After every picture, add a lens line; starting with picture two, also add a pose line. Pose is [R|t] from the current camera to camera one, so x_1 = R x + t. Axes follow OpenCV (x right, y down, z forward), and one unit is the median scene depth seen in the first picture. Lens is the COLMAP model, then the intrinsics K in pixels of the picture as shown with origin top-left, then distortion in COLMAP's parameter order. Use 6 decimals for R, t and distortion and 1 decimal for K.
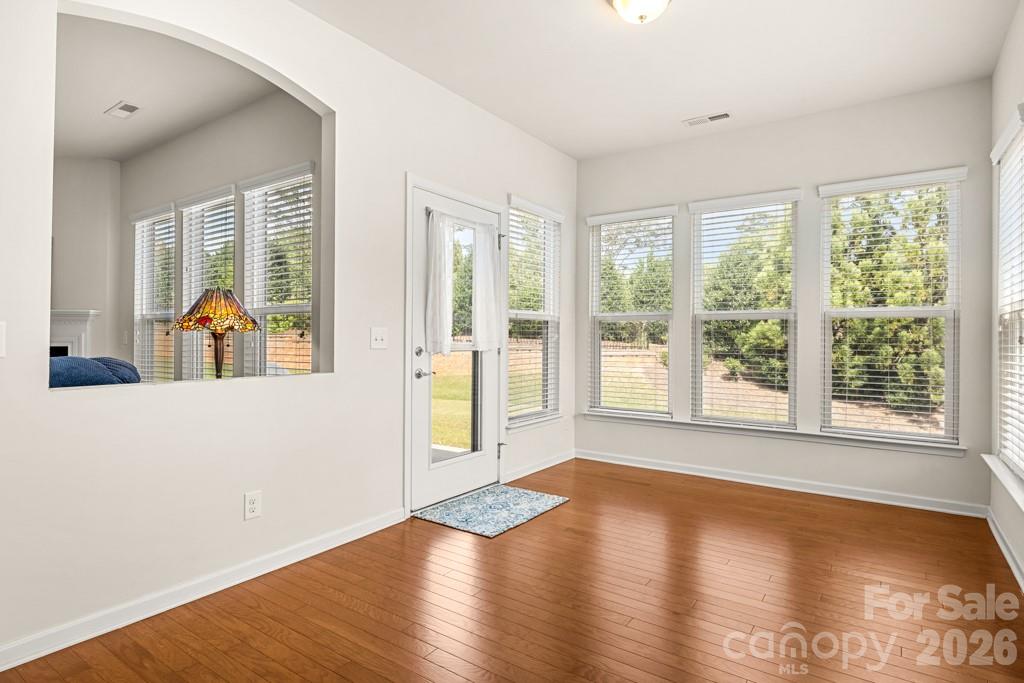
lens RADIAL K [[555.0, 0, 512.0], [0, 555.0, 341.5], [0, 0, 1]] dist [0.021903, 0.000057]
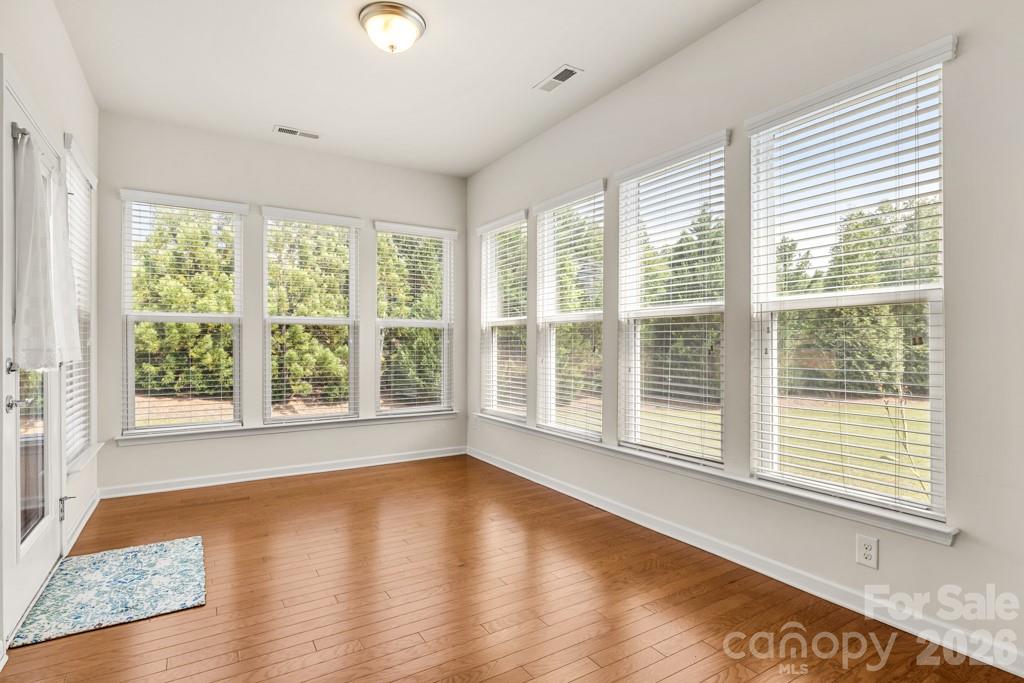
lens RADIAL K [[512.7, 0, 512.0], [0, 512.7, 341.5], [0, 0, 1]] dist [0.004308, 0.001156]
pose [[0.396794, -0.002566, 0.917904, -0.439814], [0.006962, 0.999976, -0.000214, -0.006222], [-0.917881, 0.006475, 0.396802, 0.276198]]
